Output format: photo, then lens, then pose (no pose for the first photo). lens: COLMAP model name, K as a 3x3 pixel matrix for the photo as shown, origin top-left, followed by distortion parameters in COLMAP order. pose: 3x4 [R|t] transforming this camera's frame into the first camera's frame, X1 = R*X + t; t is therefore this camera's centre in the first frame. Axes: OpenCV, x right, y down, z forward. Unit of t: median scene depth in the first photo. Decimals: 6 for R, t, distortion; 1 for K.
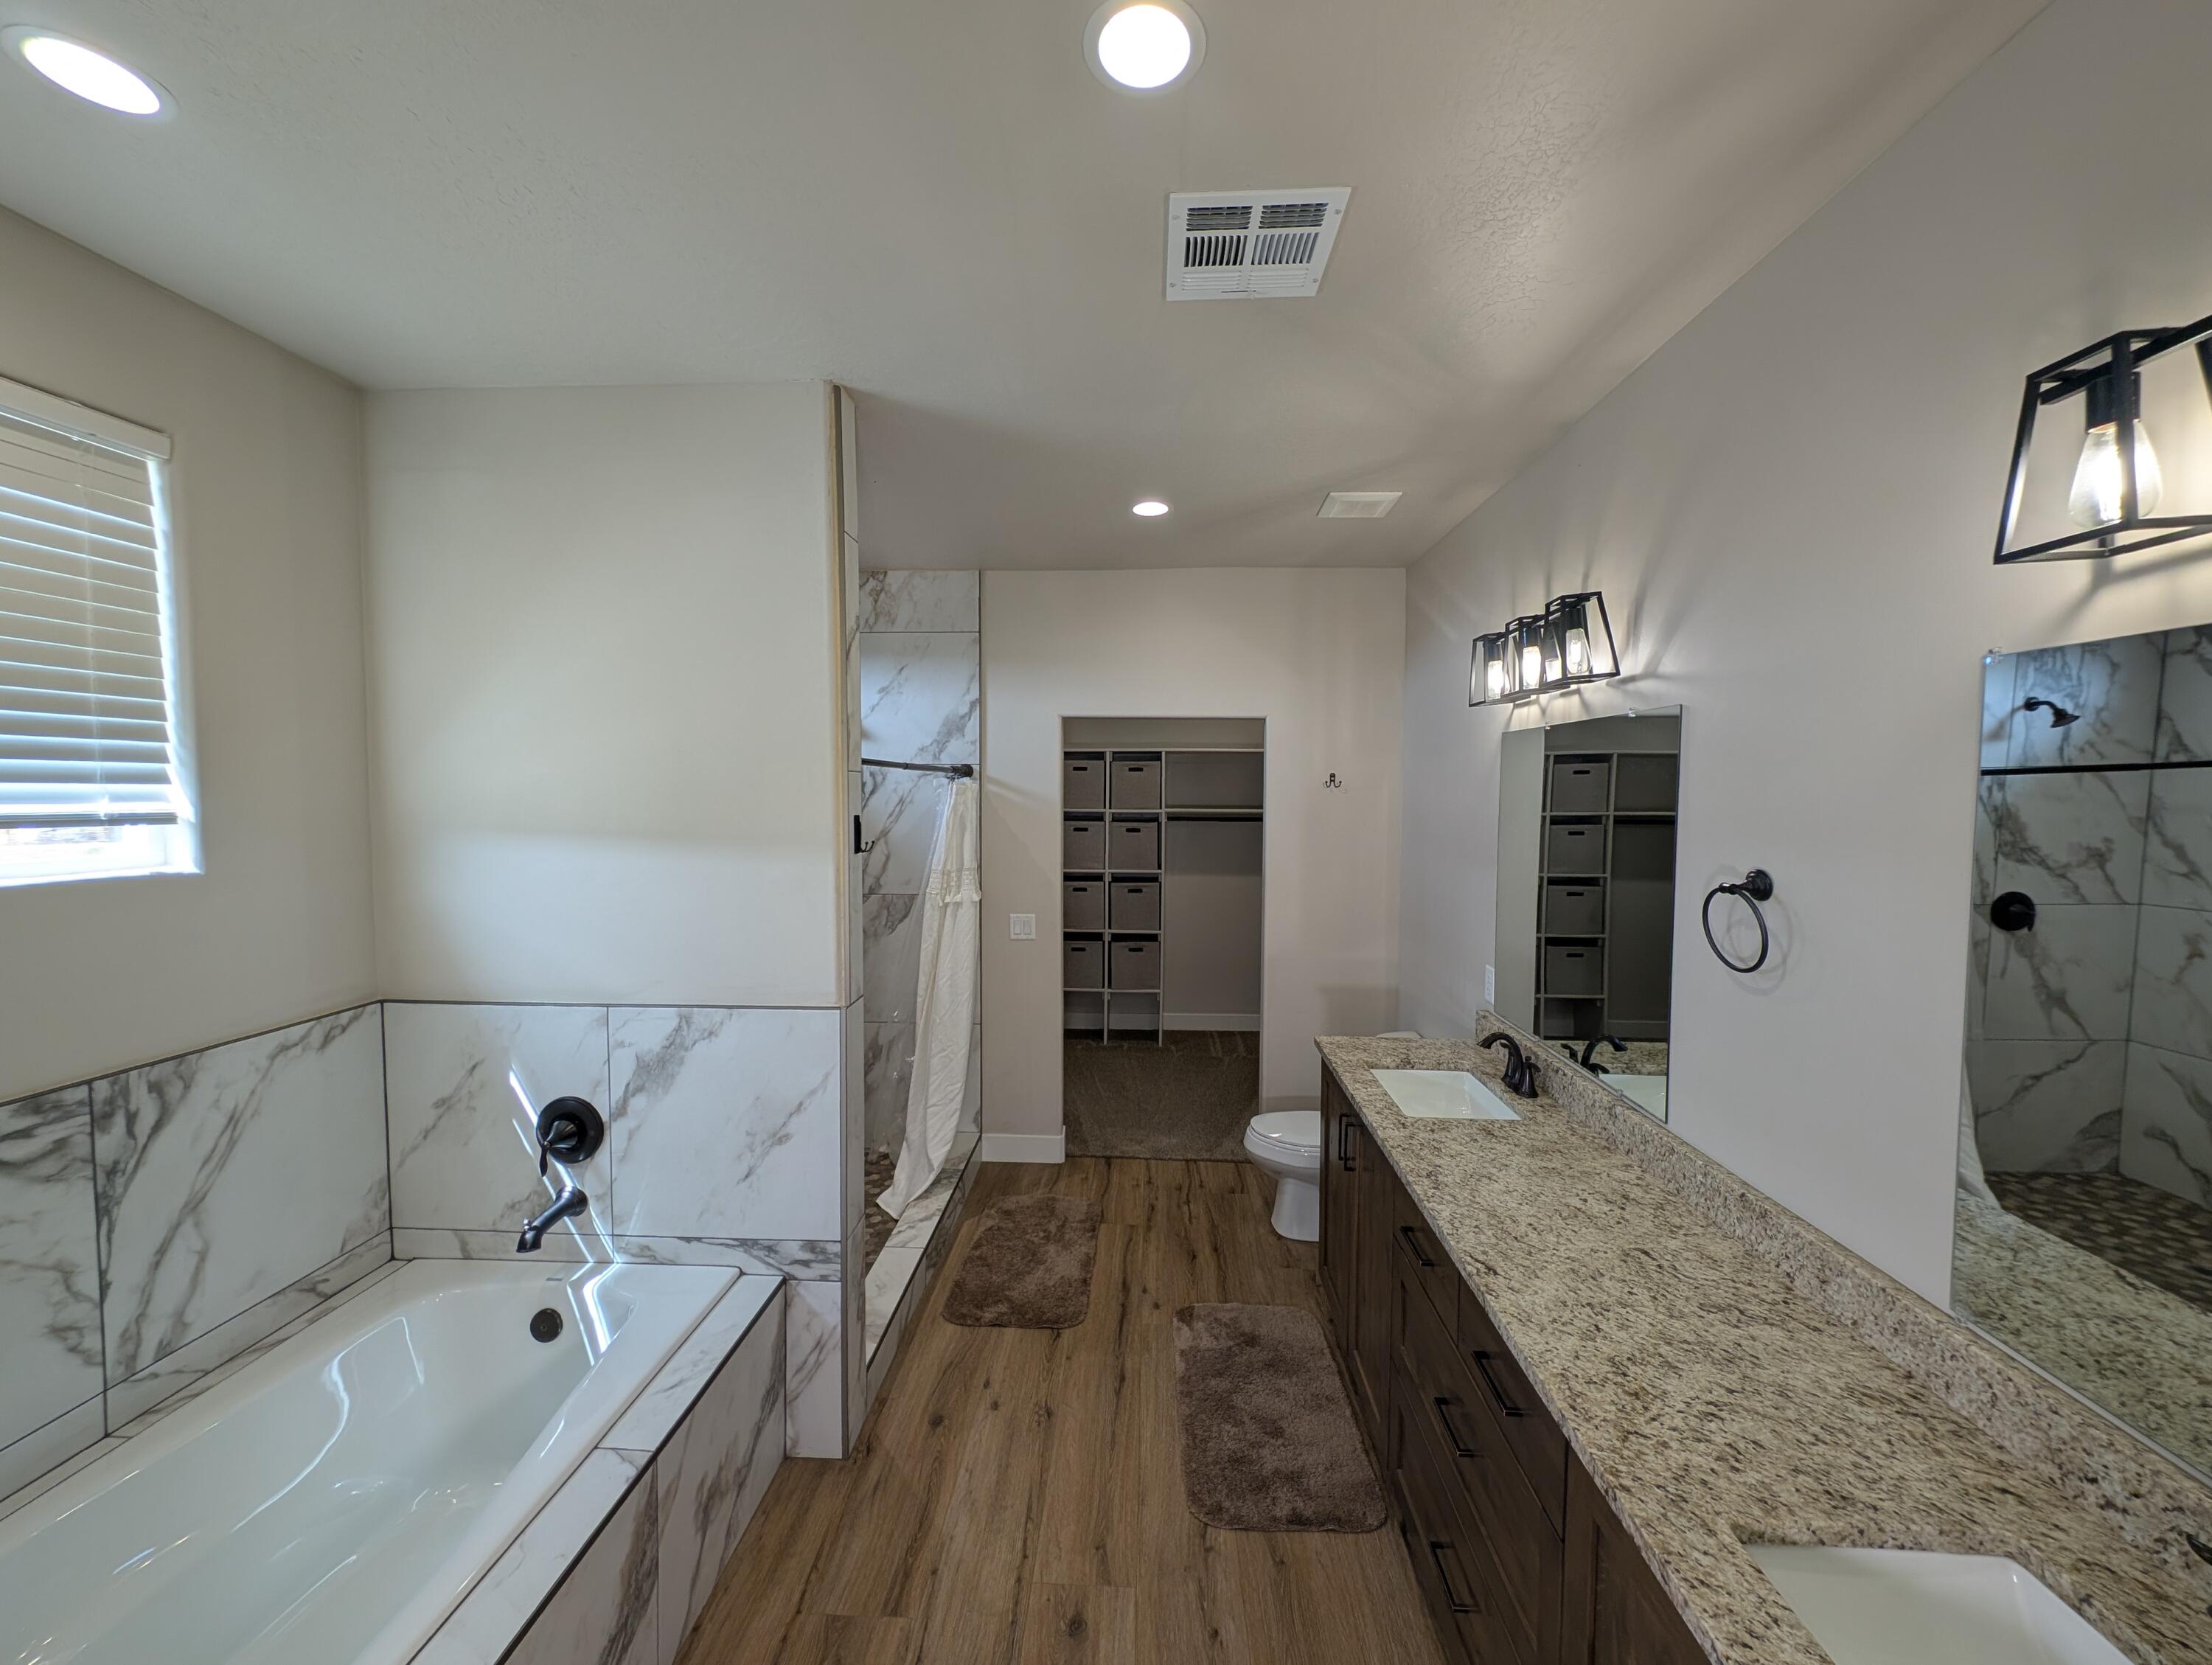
lens RADIAL K [[826.3, 0, 1110.4], [0, 826.3, 826.3], [0, 0, 1]] dist [0.003781, -0.001038]
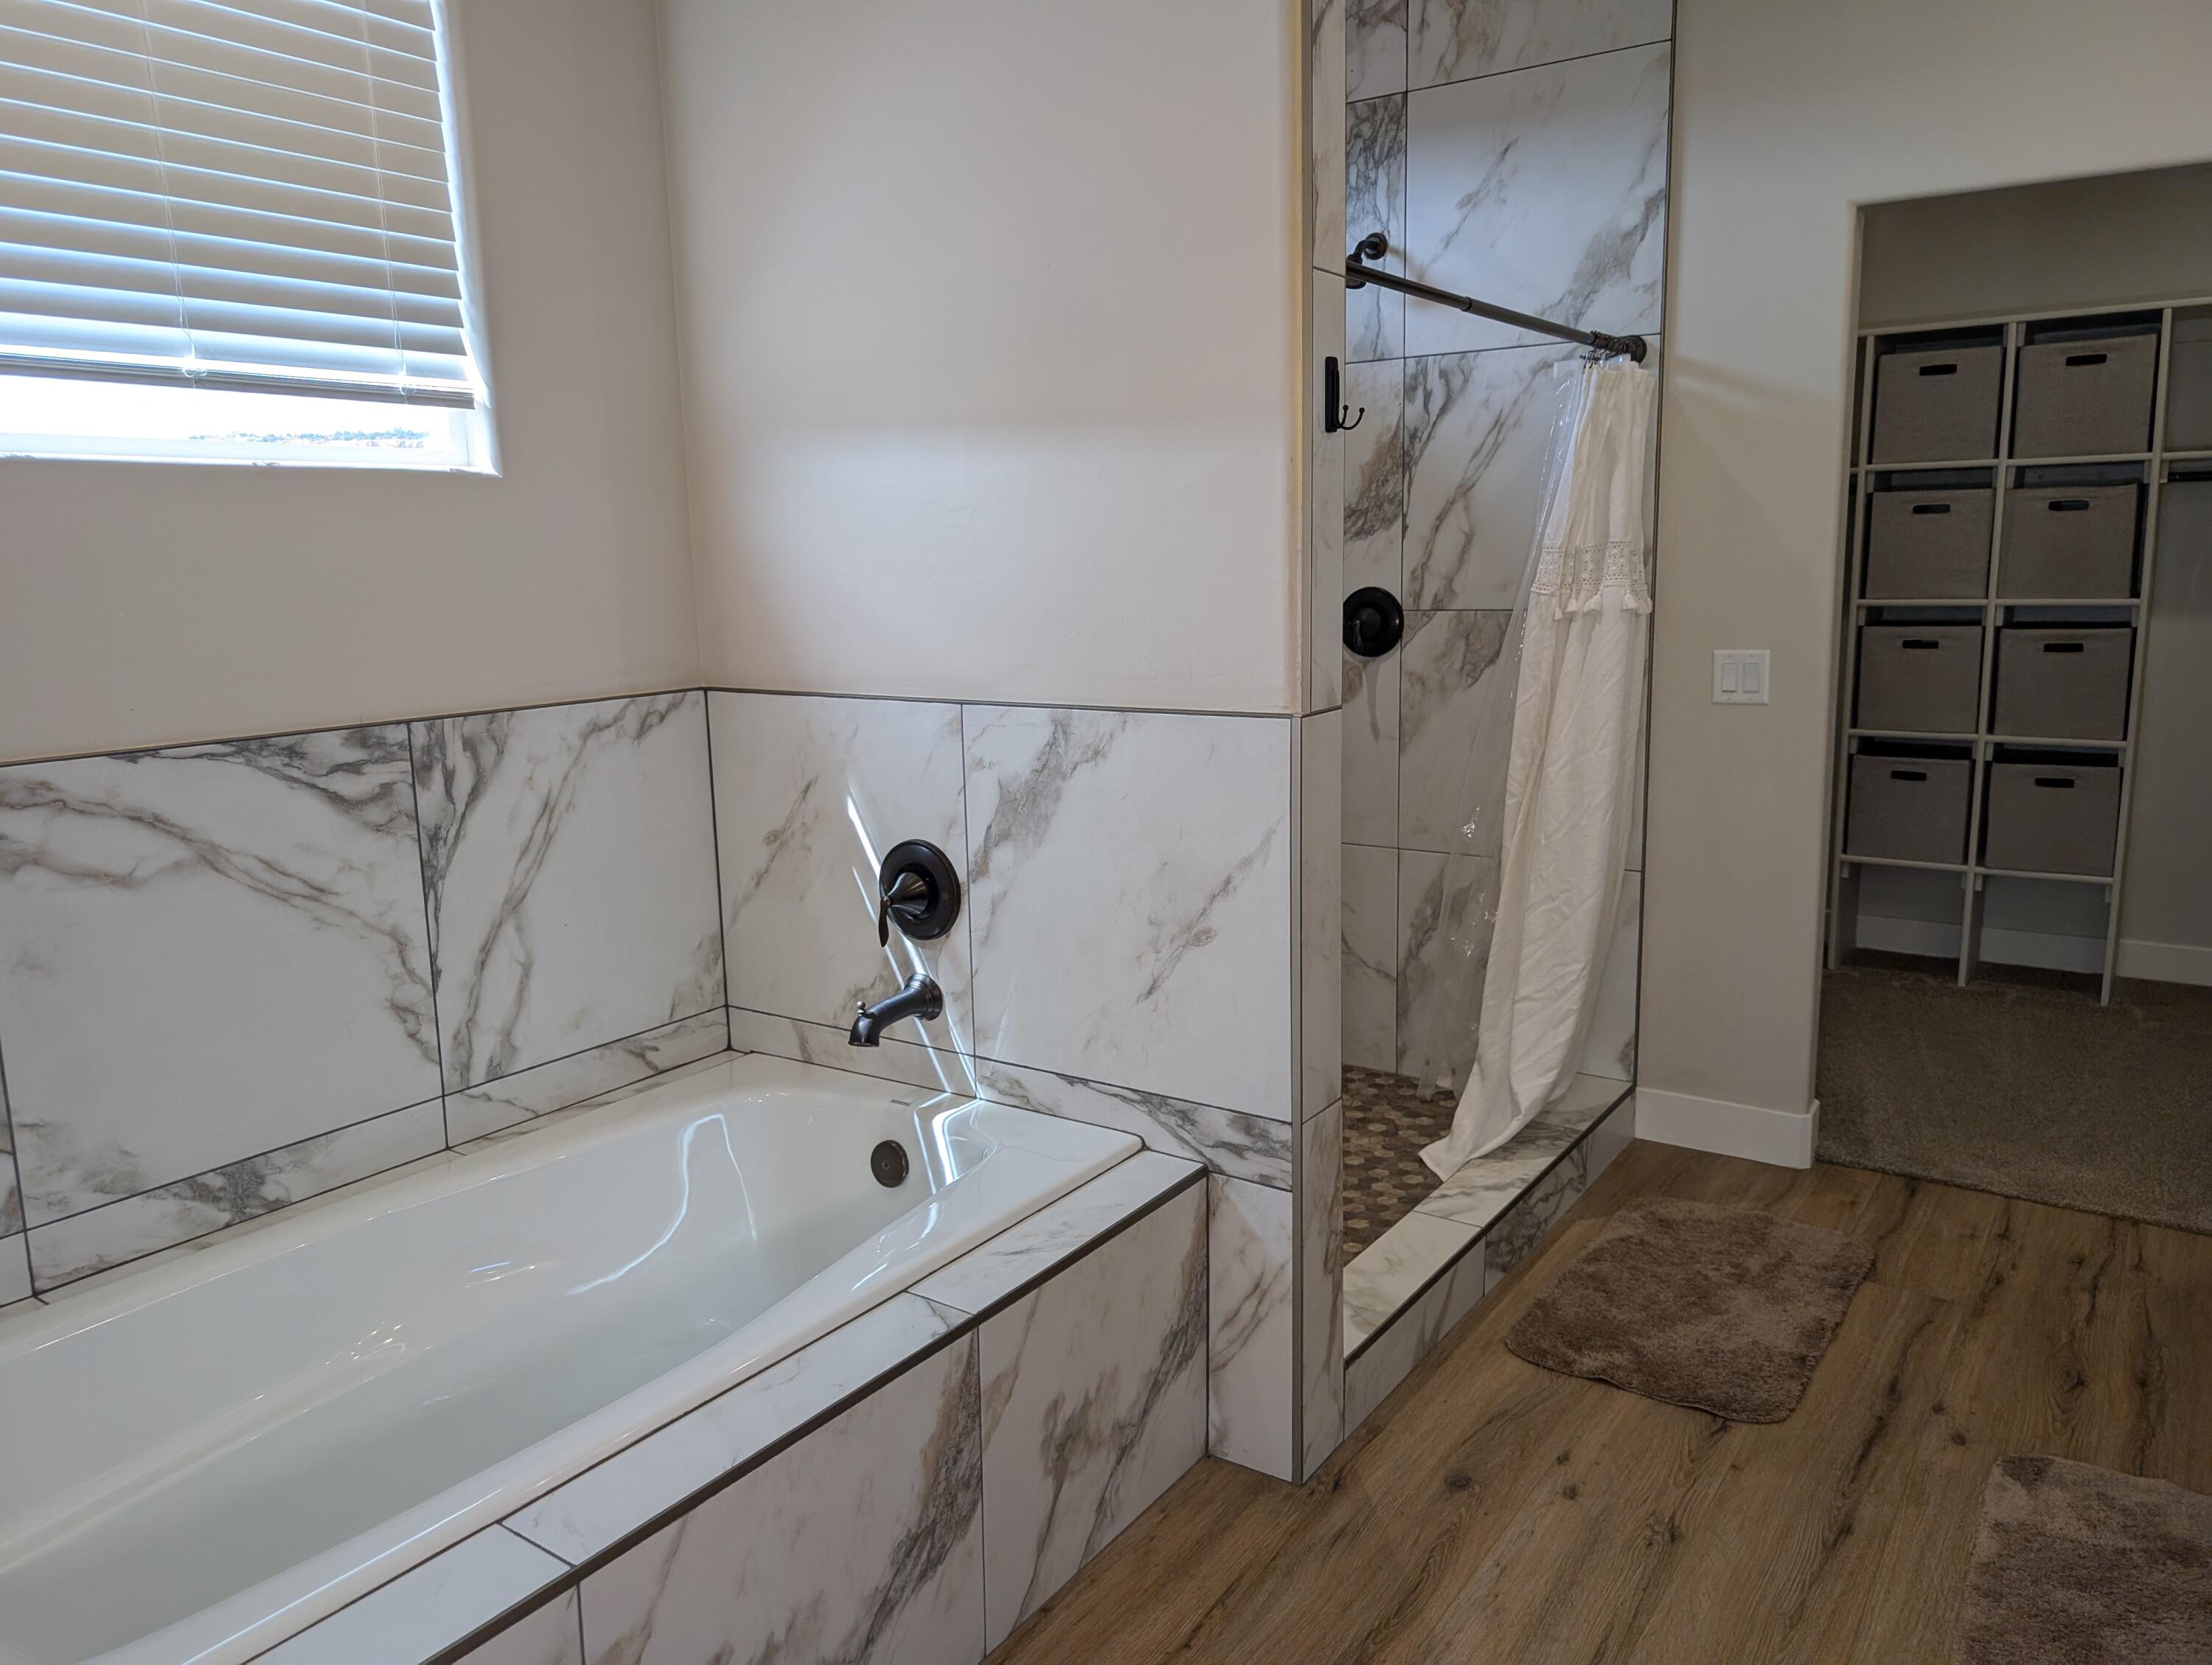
lens RADIAL K [[1590.3, 0, 1088.7], [0, 1590.3, 827.9], [0, 0, 1]] dist [0.029454, -0.025309]
pose [[0.846222, 0.067194, -0.528577, 0.123047], [0.003548, 0.991284, 0.131695, 0.150159], [0.532819, -0.113319, 0.838608, 0.021394]]
